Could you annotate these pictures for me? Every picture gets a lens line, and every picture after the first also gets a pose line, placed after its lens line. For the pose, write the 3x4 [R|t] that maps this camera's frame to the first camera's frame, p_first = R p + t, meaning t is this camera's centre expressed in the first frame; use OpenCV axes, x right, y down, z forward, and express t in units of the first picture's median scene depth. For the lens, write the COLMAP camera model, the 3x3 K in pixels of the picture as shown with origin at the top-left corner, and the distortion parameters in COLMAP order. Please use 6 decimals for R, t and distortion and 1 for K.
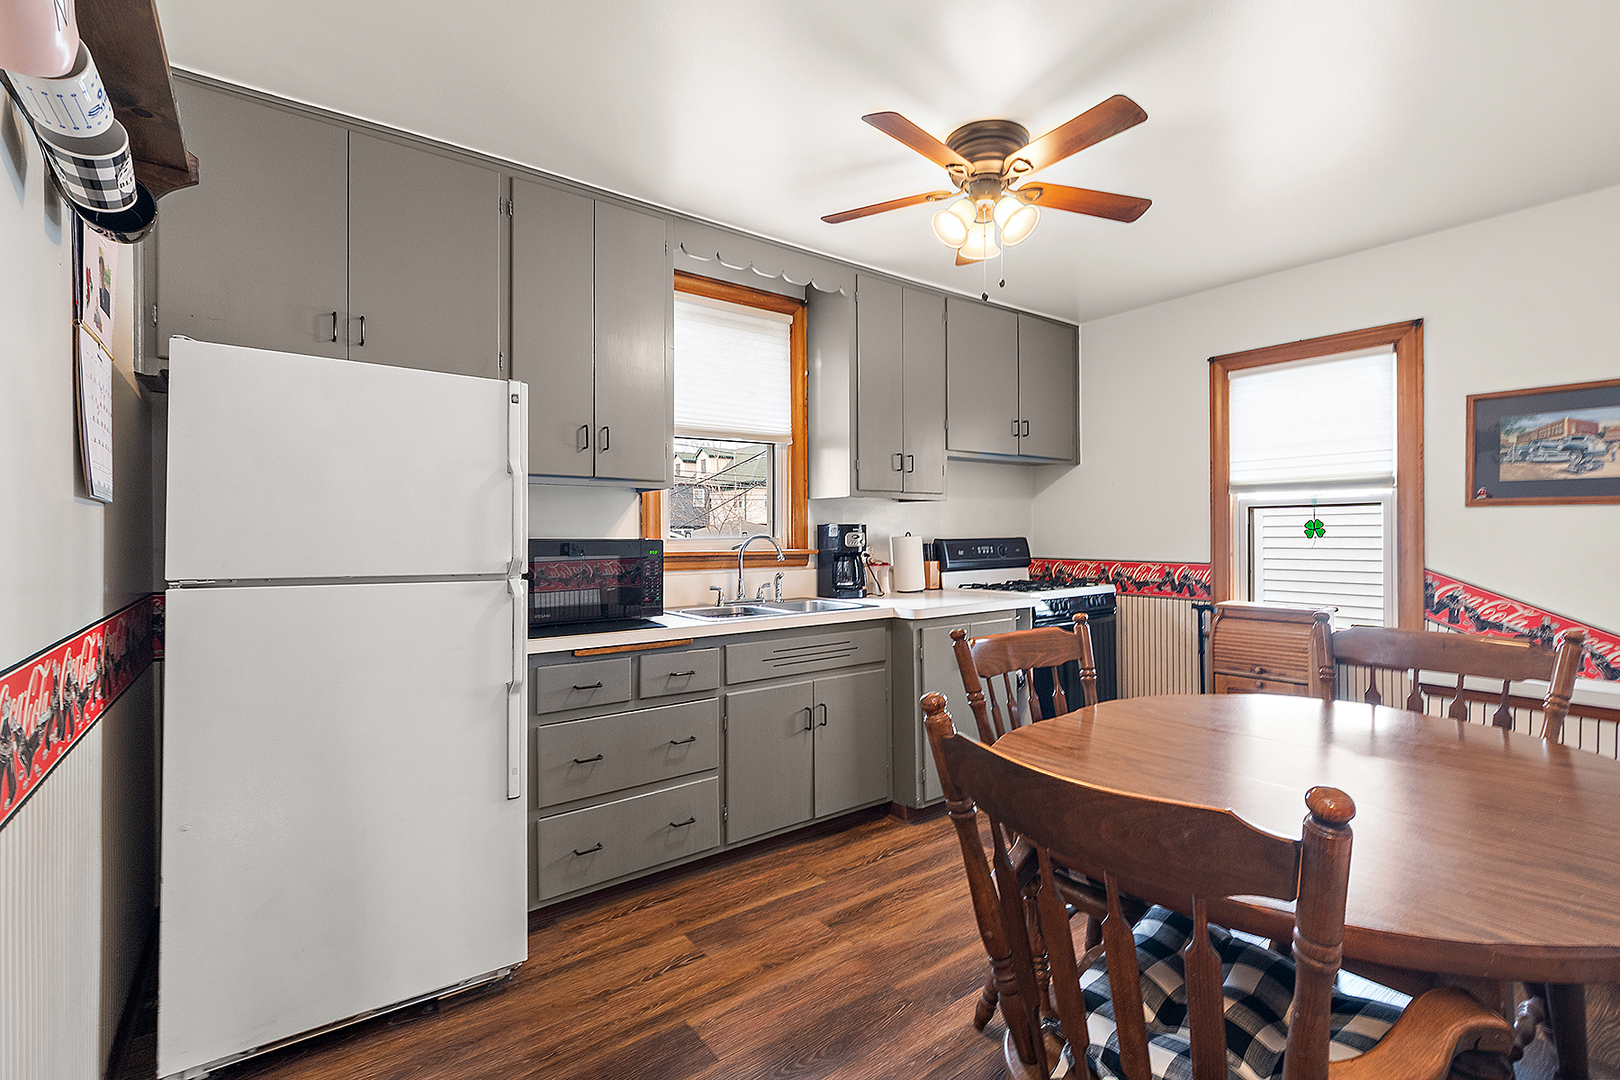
lens RADIAL K [[722.6, 0, 807.3], [0, 722.6, 535.3], [0, 0, 1]] dist [0.001107, 0.000303]
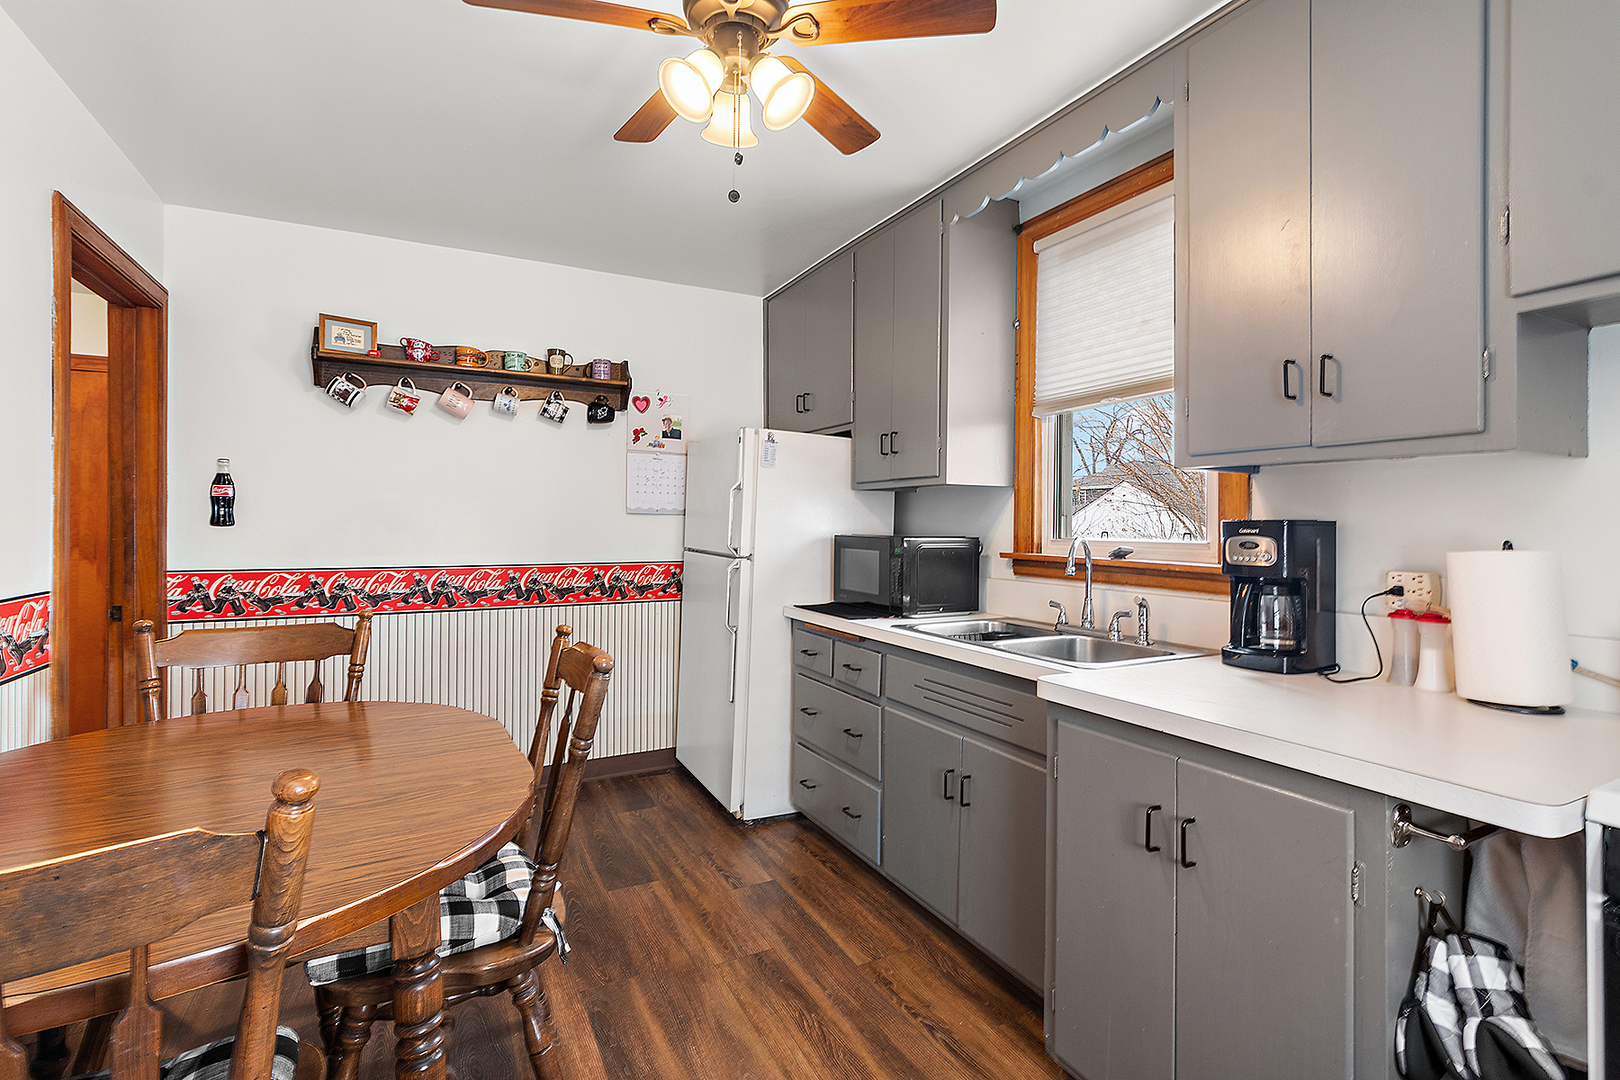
lens RADIAL K [[722.6, 0, 807.3], [0, 722.6, 535.3], [0, 0, 1]] dist [0.001107, 0.000303]
pose [[-0.153983, 0.006529, -0.988052, 0.675007], [-0.007846, 0.999939, 0.007830, -0.003395], [0.988042, 0.008958, -0.153922, 0.869824]]
